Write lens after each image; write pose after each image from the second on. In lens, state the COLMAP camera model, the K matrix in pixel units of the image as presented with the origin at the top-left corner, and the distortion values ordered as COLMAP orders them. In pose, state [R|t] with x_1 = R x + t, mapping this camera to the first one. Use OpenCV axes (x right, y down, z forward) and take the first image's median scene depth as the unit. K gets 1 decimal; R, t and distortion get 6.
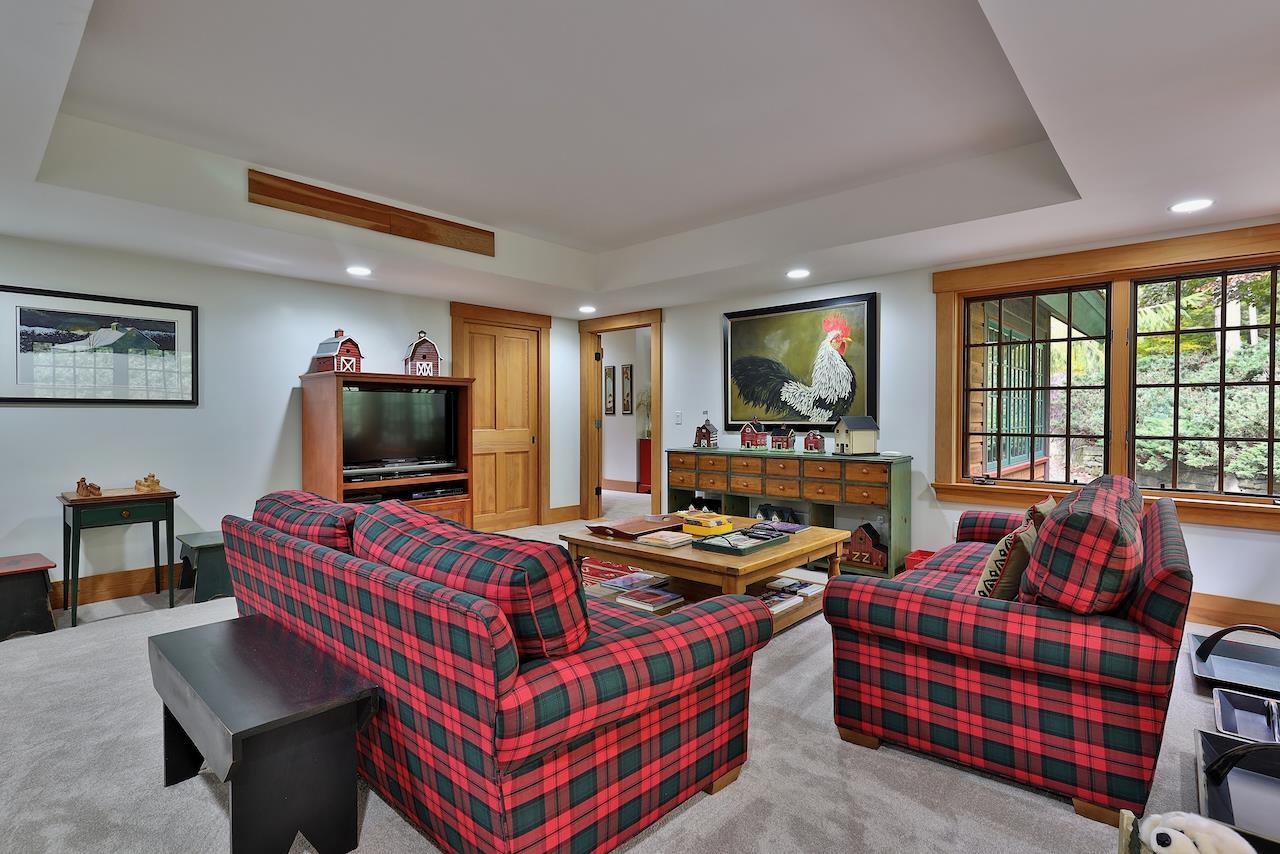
lens RADIAL K [[615.4, 0, 637.9], [0, 615.4, 426.3], [0, 0, 1]] dist [-0.000606, -0.000798]
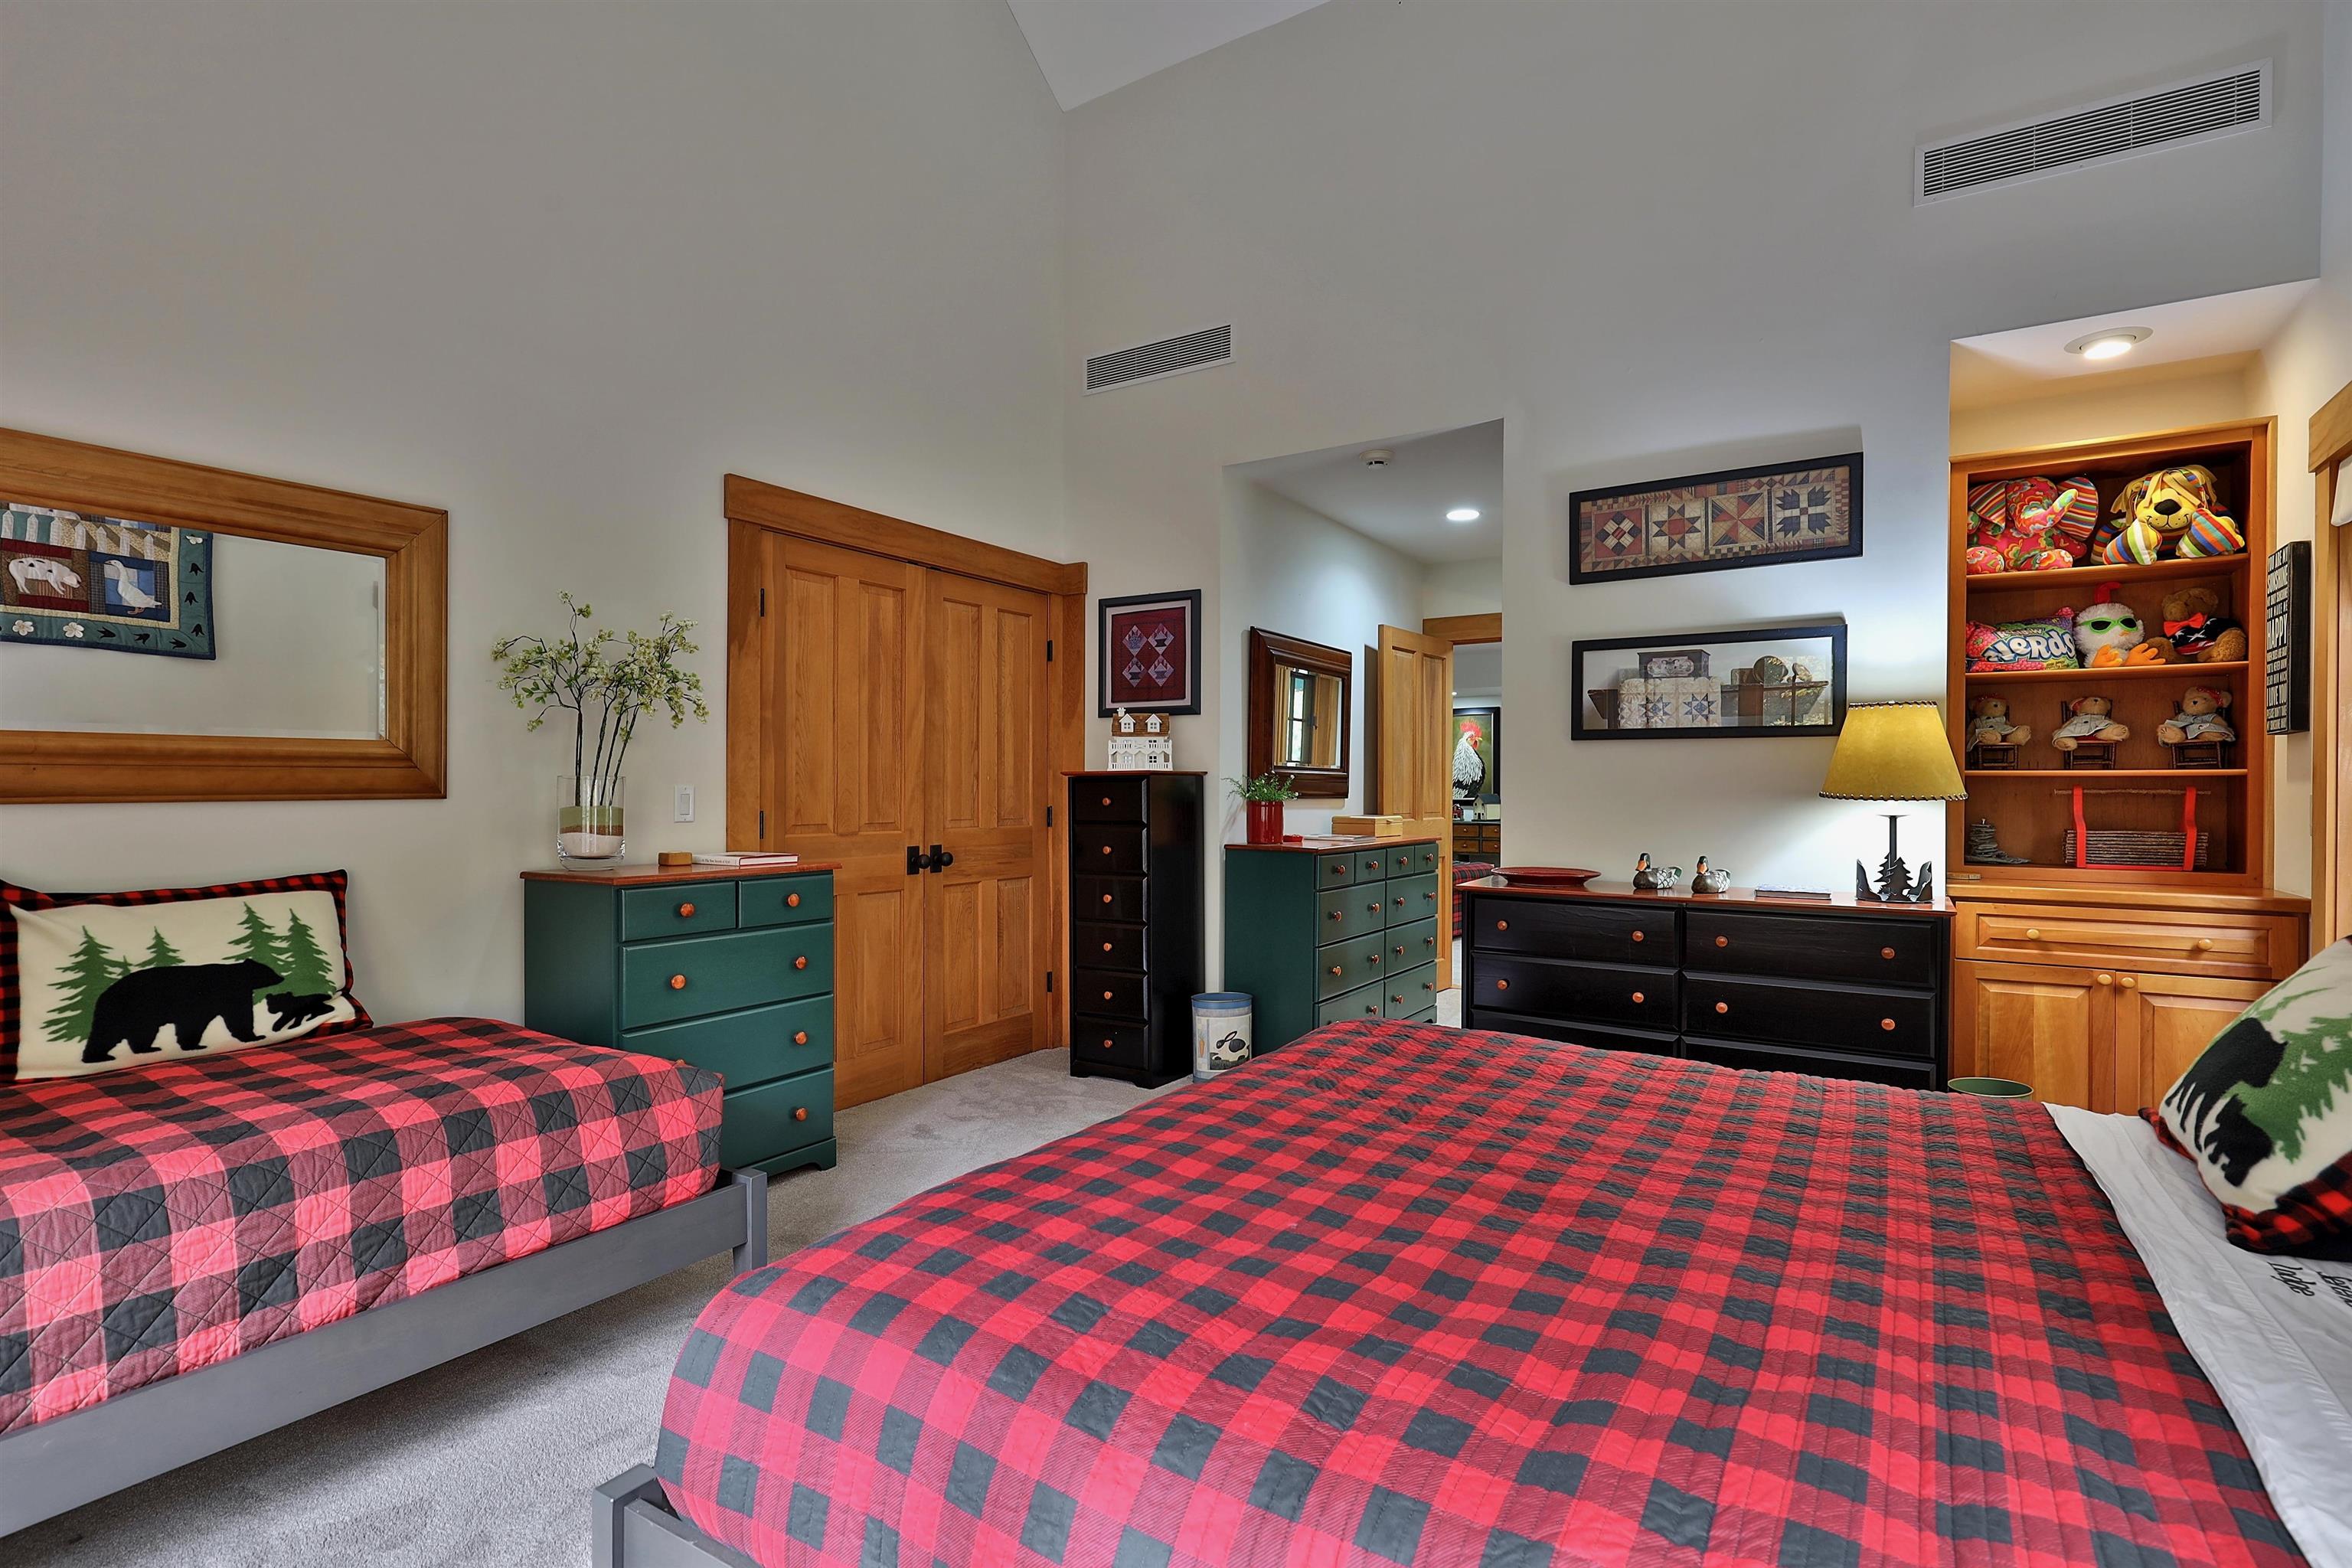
lens RADIAL K [[1130.7, 0, 1178.7], [0, 1130.7, 789.8], [0, 0, 1]] dist [-0.000606, -0.000798]
pose [[0.986206, 0.004413, 0.165466, -0.764042], [-0.003304, 0.999970, -0.006981, -0.005733], [-0.165492, 0.006338, 0.986191, -1.434025]]
